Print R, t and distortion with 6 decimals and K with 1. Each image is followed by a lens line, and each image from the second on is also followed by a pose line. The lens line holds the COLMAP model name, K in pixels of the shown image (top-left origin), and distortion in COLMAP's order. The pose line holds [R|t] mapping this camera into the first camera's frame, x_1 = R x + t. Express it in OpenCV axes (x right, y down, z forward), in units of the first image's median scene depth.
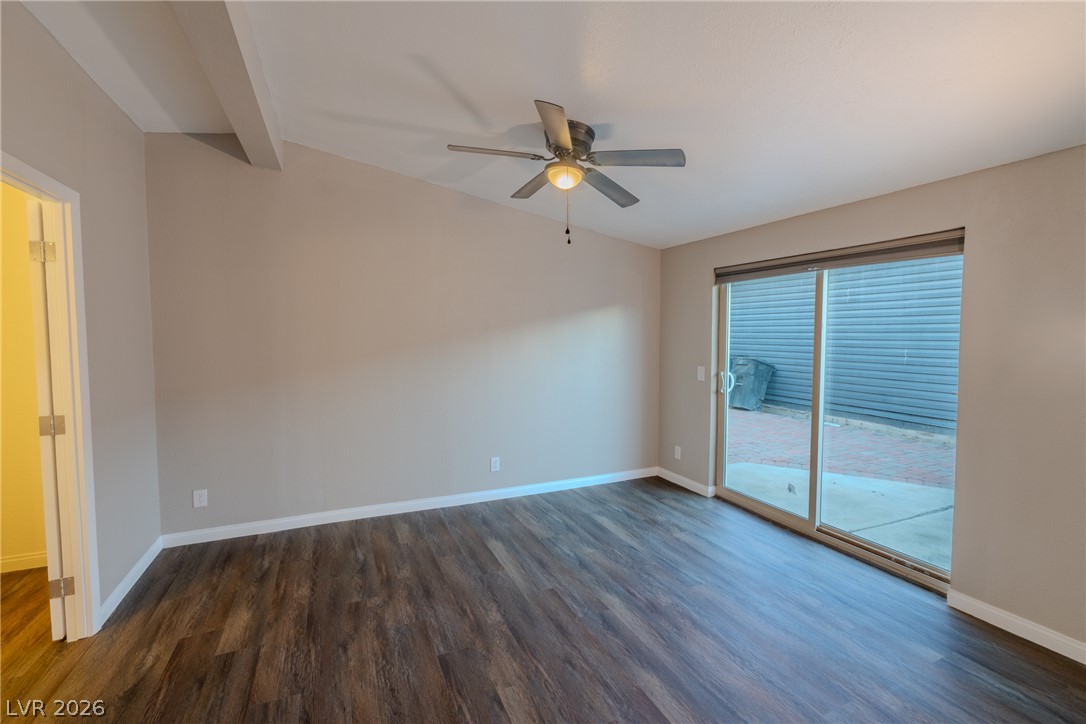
lens RADIAL K [[468.1, 0, 539.2], [0, 468.1, 358.7], [0, 0, 1]] dist [-0.002700, 0.000133]
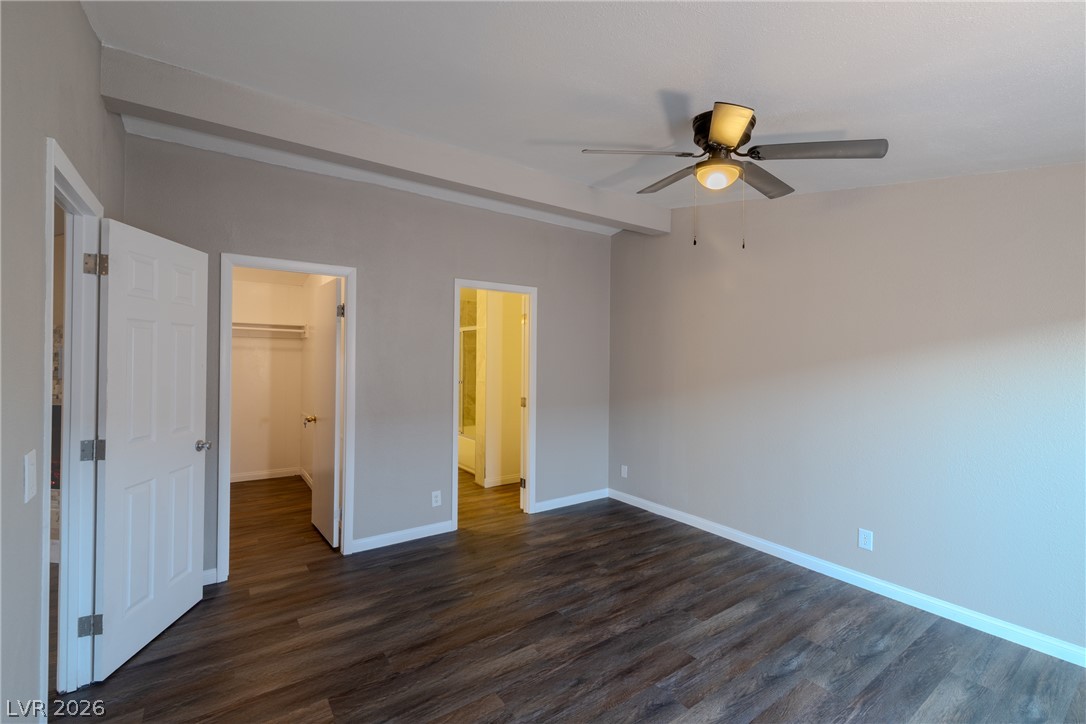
lens RADIAL K [[468.1, 0, 540.2], [0, 468.1, 361.8], [0, 0, 1]] dist [-0.002700, 0.000133]
pose [[0.197189, 0.008127, -0.980332, 0.846288], [-0.064172, 0.997928, -0.004635, -0.026162], [0.978263, 0.063823, 0.197302, 0.552379]]
